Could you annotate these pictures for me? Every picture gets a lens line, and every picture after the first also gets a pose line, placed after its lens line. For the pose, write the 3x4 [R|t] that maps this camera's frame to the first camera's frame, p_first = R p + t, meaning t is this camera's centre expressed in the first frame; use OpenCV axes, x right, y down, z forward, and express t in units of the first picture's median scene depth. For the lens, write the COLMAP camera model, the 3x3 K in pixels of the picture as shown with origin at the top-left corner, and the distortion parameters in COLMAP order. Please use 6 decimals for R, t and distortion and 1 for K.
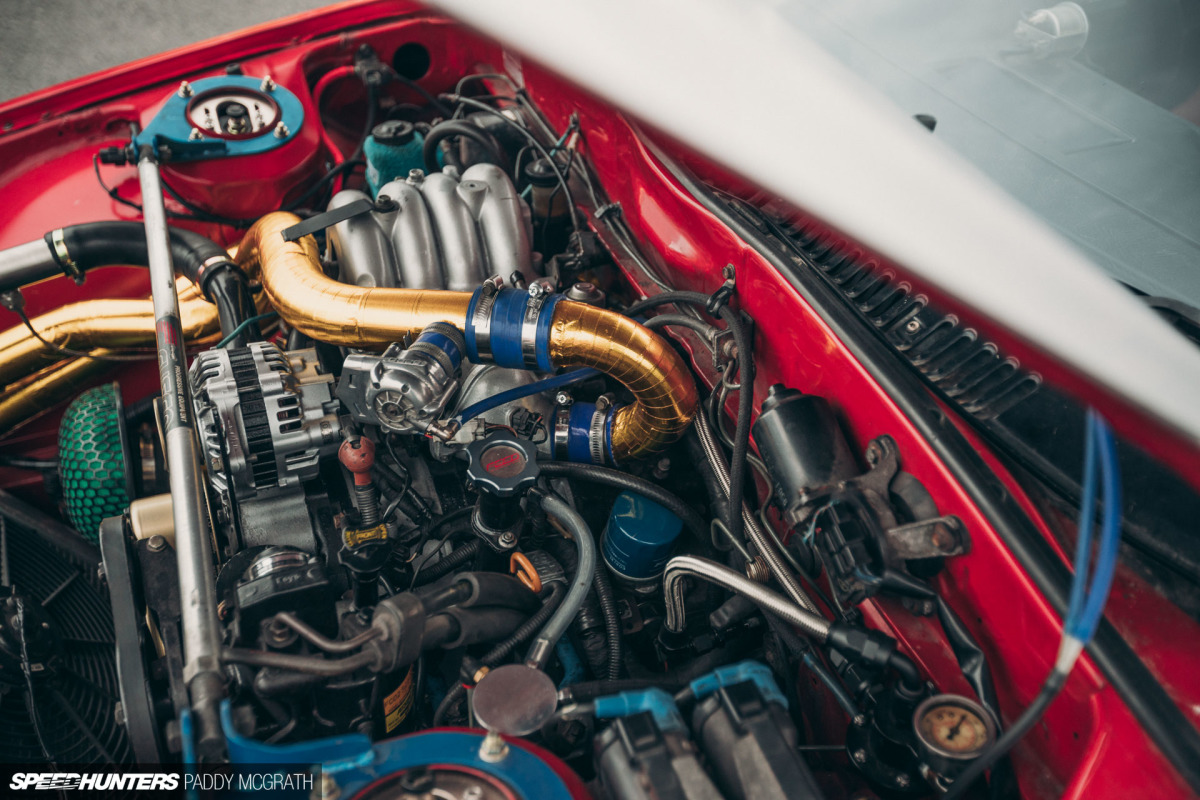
lens RADIAL K [[1147.1, 0, 600.0], [0, 1147.1, 400.0], [0, 0, 1]] dist [0.003373, -0.005768]
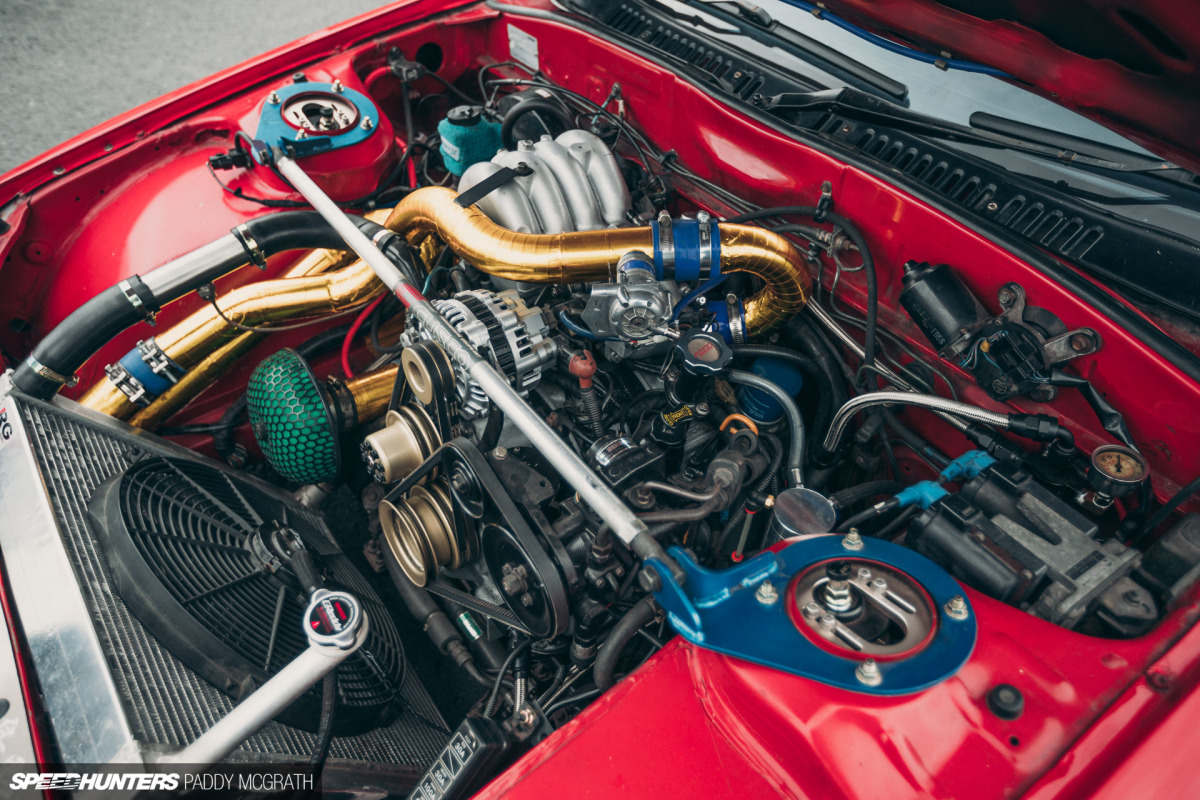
lens RADIAL K [[867.8, 0, 600.0], [0, 867.8, 400.0], [0, 0, 1]] dist [-0.030710, 0.003240]
pose [[0.960519, -0.172901, 0.217963, -0.356024], [0.150420, 0.981799, 0.115952, -0.019934], [-0.234044, -0.078588, 0.969045, 0.041440]]
